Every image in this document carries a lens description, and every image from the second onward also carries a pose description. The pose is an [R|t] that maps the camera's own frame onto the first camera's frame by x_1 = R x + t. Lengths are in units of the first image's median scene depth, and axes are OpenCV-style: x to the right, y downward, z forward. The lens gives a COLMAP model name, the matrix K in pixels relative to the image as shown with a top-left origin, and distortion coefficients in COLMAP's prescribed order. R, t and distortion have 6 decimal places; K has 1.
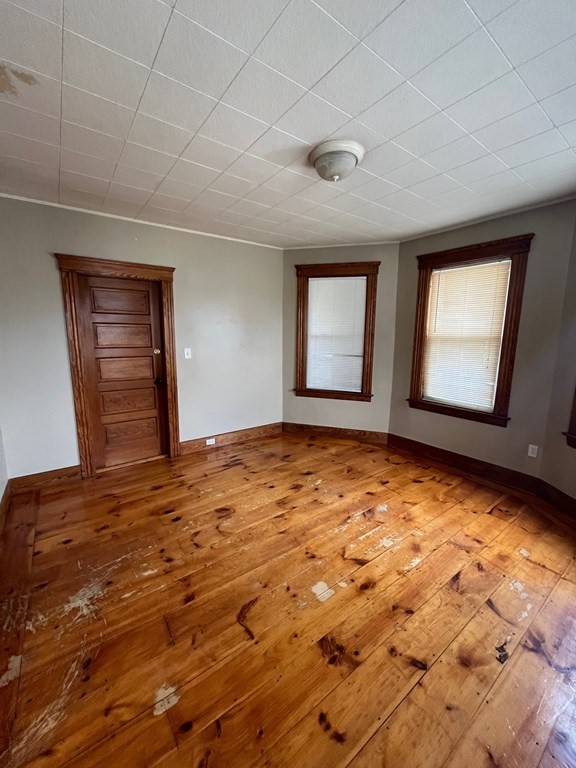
lens RADIAL K [[306.7, 0, 286.5], [0, 306.7, 380.9], [0, 0, 1]] dist [-0.008559, -0.000920]
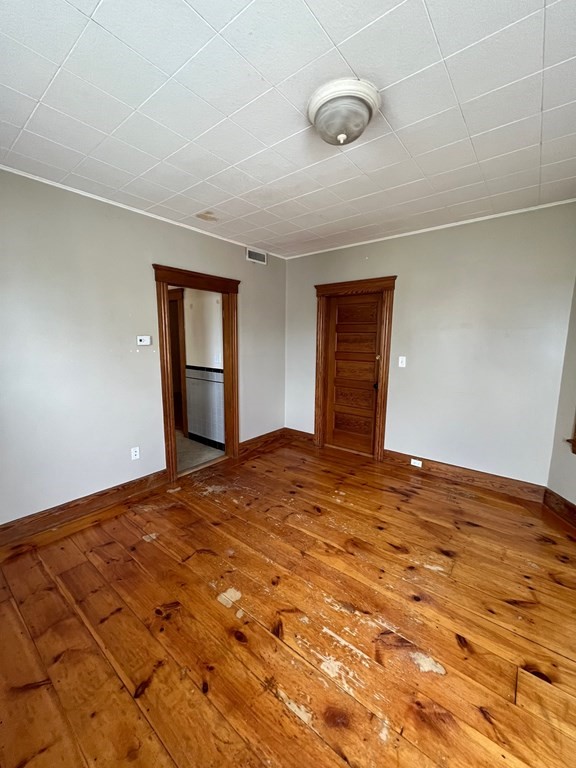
lens RADIAL K [[306.7, 0, 289.9], [0, 306.7, 381.6], [0, 0, 1]] dist [-0.008559, -0.000920]
pose [[0.264595, 0.134264, -0.954967, 0.749257], [-0.154836, 0.983328, 0.095350, -0.097296], [0.951848, 0.122634, 0.280973, 0.595546]]
